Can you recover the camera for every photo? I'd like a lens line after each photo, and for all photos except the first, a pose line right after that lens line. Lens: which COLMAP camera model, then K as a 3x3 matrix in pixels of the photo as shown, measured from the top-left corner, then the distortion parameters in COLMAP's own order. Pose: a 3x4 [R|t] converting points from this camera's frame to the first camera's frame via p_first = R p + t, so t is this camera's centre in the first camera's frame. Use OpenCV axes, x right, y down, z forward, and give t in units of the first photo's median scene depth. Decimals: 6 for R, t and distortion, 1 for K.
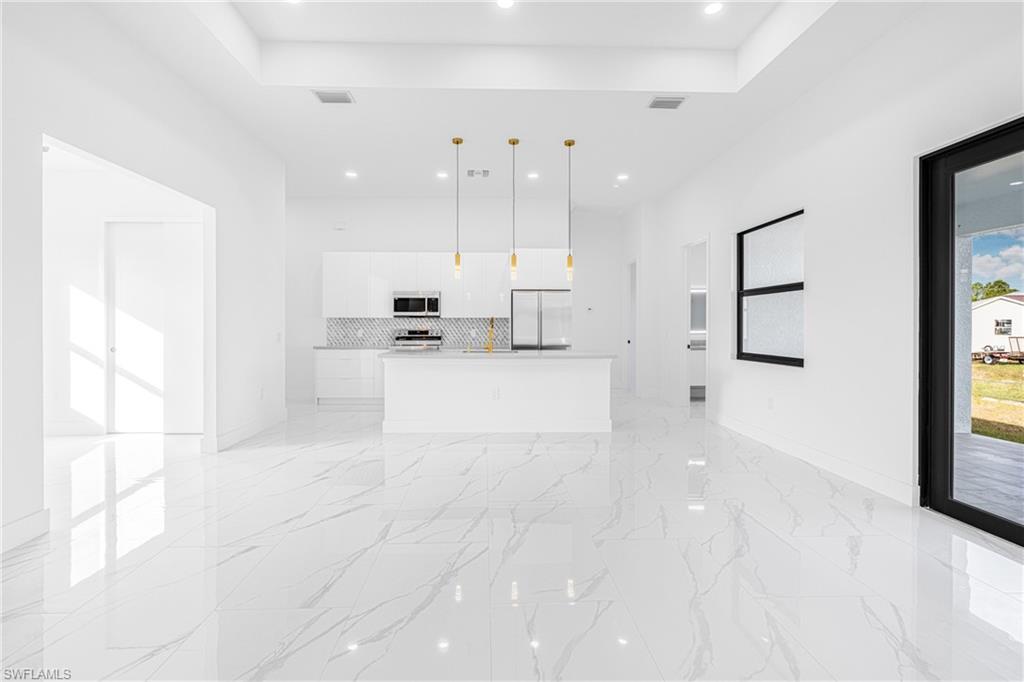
lens RADIAL K [[468.1, 0, 498.1], [0, 468.1, 328.0], [0, 0, 1]] dist [-0.004794, 0.001673]
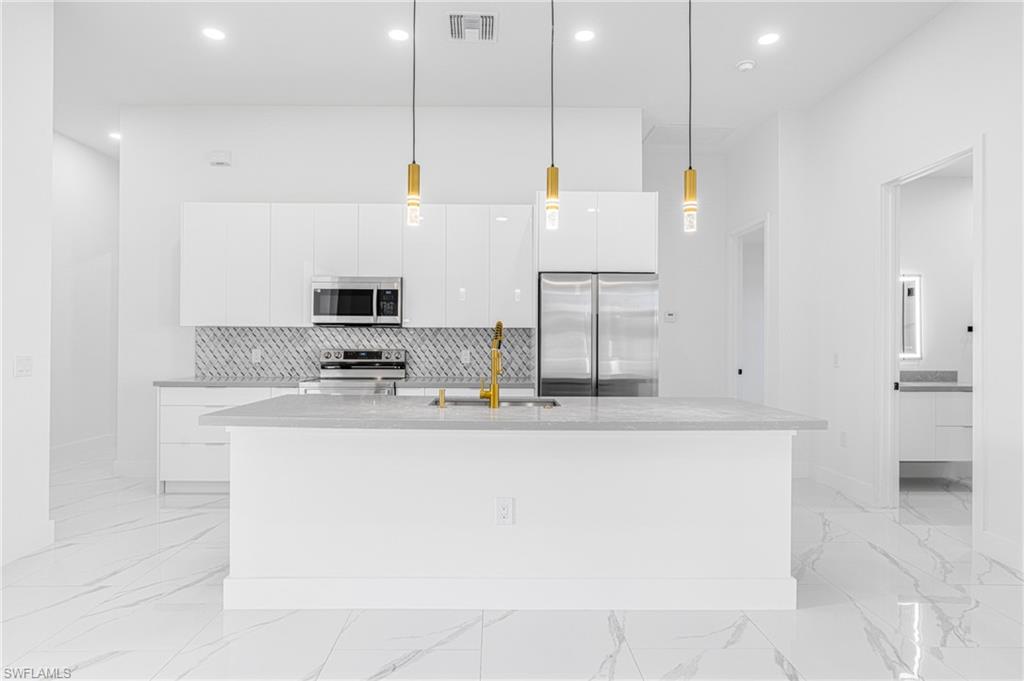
lens RADIAL K [[568.8, 0, 500.2], [0, 568.8, 335.8], [0, 0, 1]] dist [-0.005367, -0.002792]
pose [[0.999802, 0.003033, -0.019664, -0.000801], [-0.003354, 0.999862, -0.016283, -0.002262], [0.019612, 0.016345, 0.999674, 0.409731]]
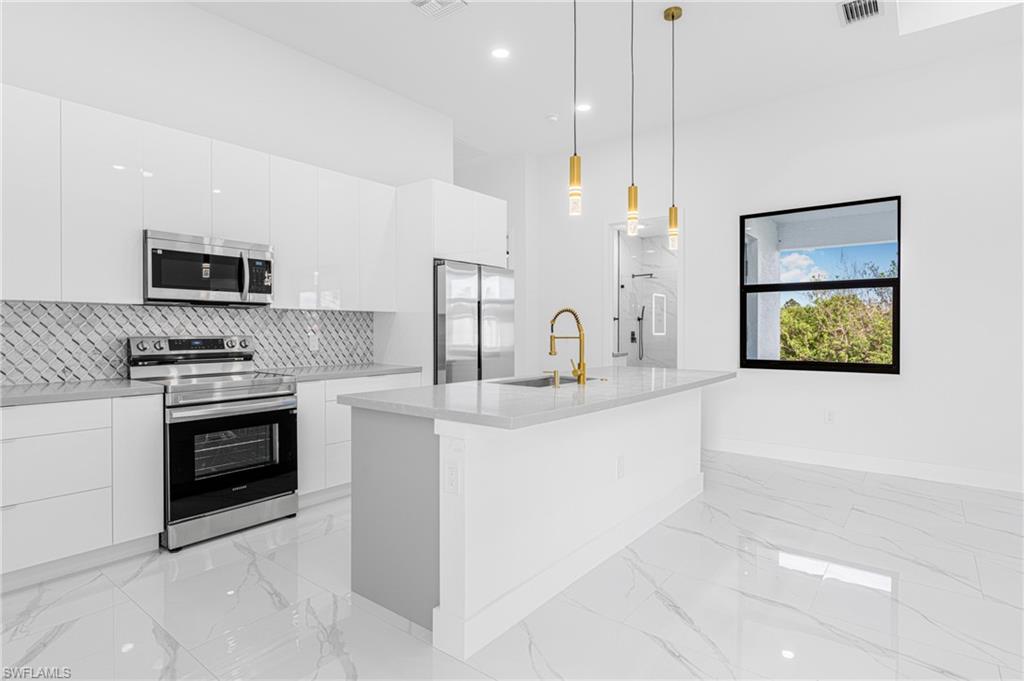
lens RADIAL K [[528.1, 0, 501.9], [0, 528.1, 338.9], [0, 0, 1]] dist [-0.000417, -0.002068]
pose [[0.646489, -0.014889, 0.762778, -0.399212], [0.002380, 0.999844, 0.017499, -0.001974], [-0.762919, -0.009498, 0.646424, 0.597293]]
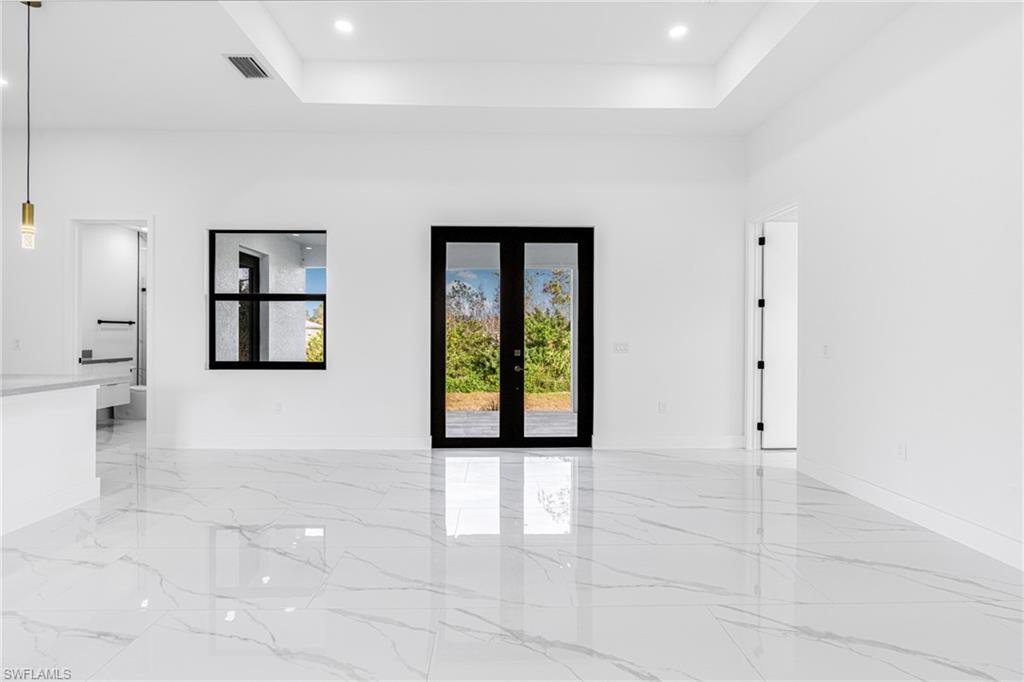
lens RADIAL K [[468.1, 0, 506.1], [0, 468.1, 334.7], [0, 0, 1]] dist [-0.004794, 0.001673]
pose [[0.006629, 0.001532, 0.999977, -0.319320], [-0.000249, 0.999999, -0.001531, 0.000691], [-0.999978, -0.000238, 0.006630, 0.352916]]
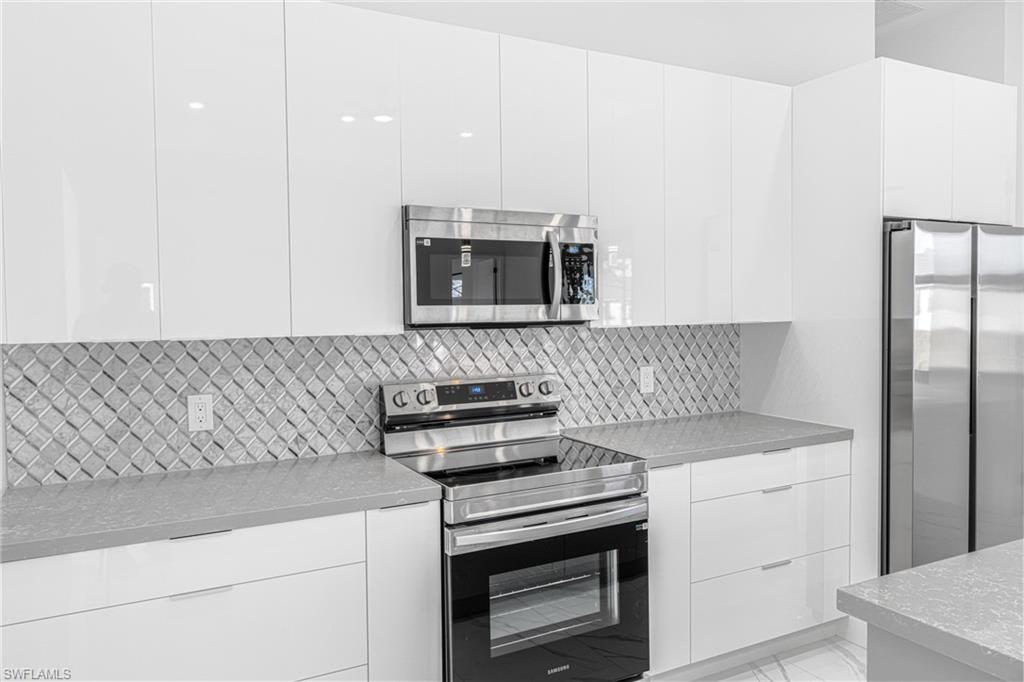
lens RADIAL K [[723.3, 0, 502.6], [0, 723.3, 336.6], [0, 0, 1]] dist [-0.005113, 0.004197]
pose [[0.897987, -0.030894, 0.438936, -0.367039], [0.015610, 0.999141, 0.038388, -0.036539], [-0.439745, -0.027620, 0.897698, 0.778226]]
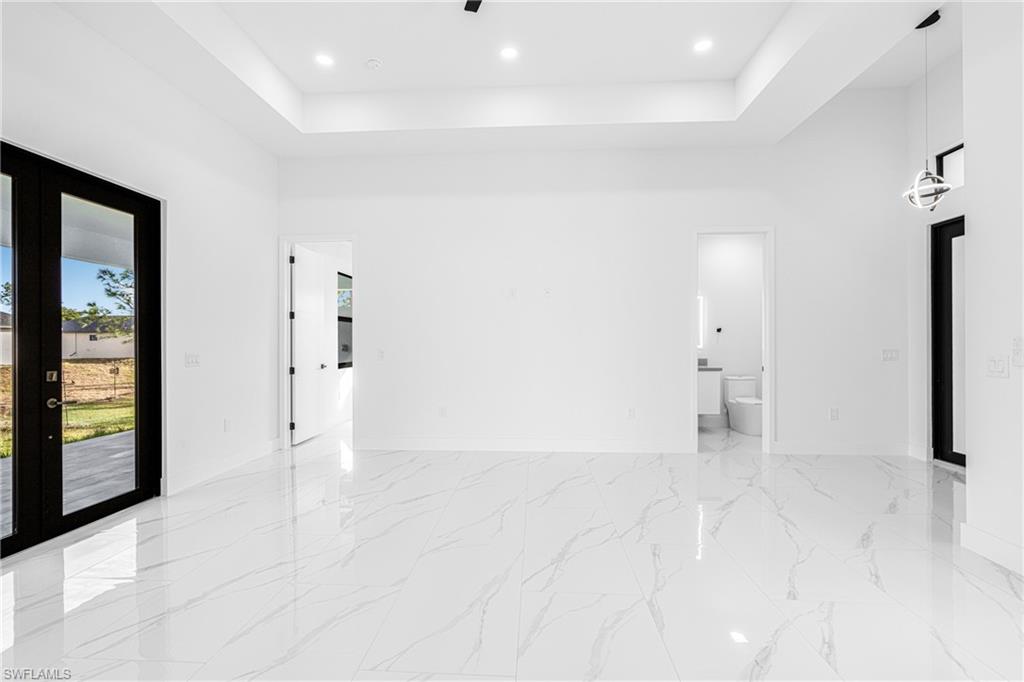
lens RADIAL K [[468.1, 0, 508.6], [0, 468.1, 342.1], [0, 0, 1]] dist [-0.004794, 0.001673]
pose [[-0.995964, 0.002226, 0.089730, -0.030400], [0.002152, 0.999997, -0.000922, -0.001754], [-0.089732, -0.000725, -0.995966, 0.744441]]
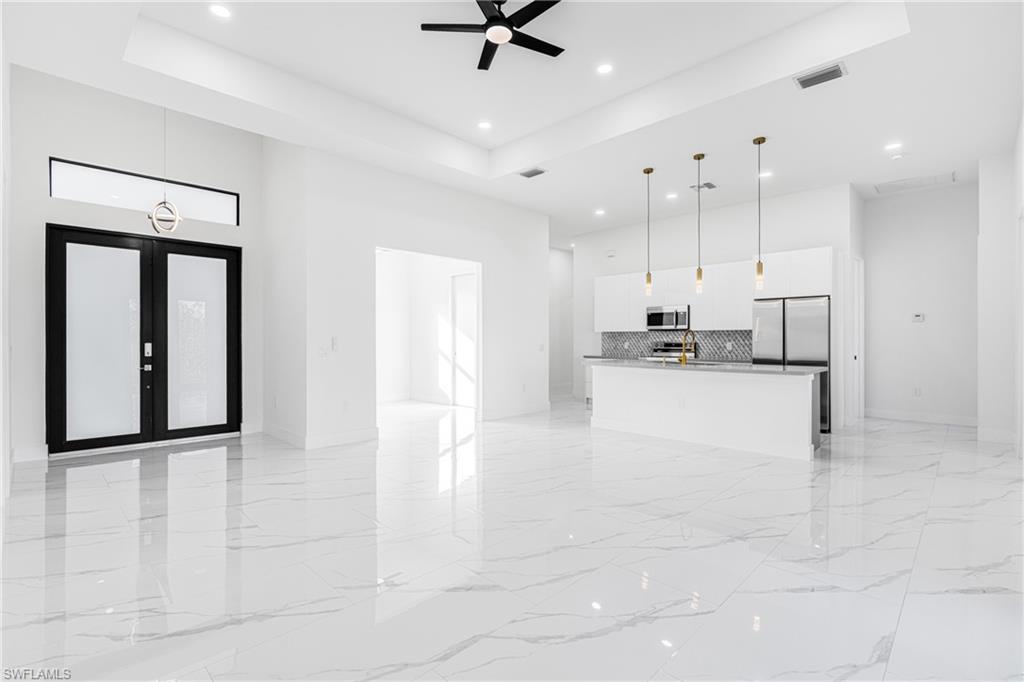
lens RADIAL K [[468.1, 0, 501.9], [0, 468.1, 344.4], [0, 0, 1]] dist [-0.004794, 0.001673]
pose [[0.684650, 0.005377, -0.728852, 0.388583], [-0.000298, 0.999975, 0.007098, 0.001214], [0.728872, -0.004642, 0.684635, -0.007161]]
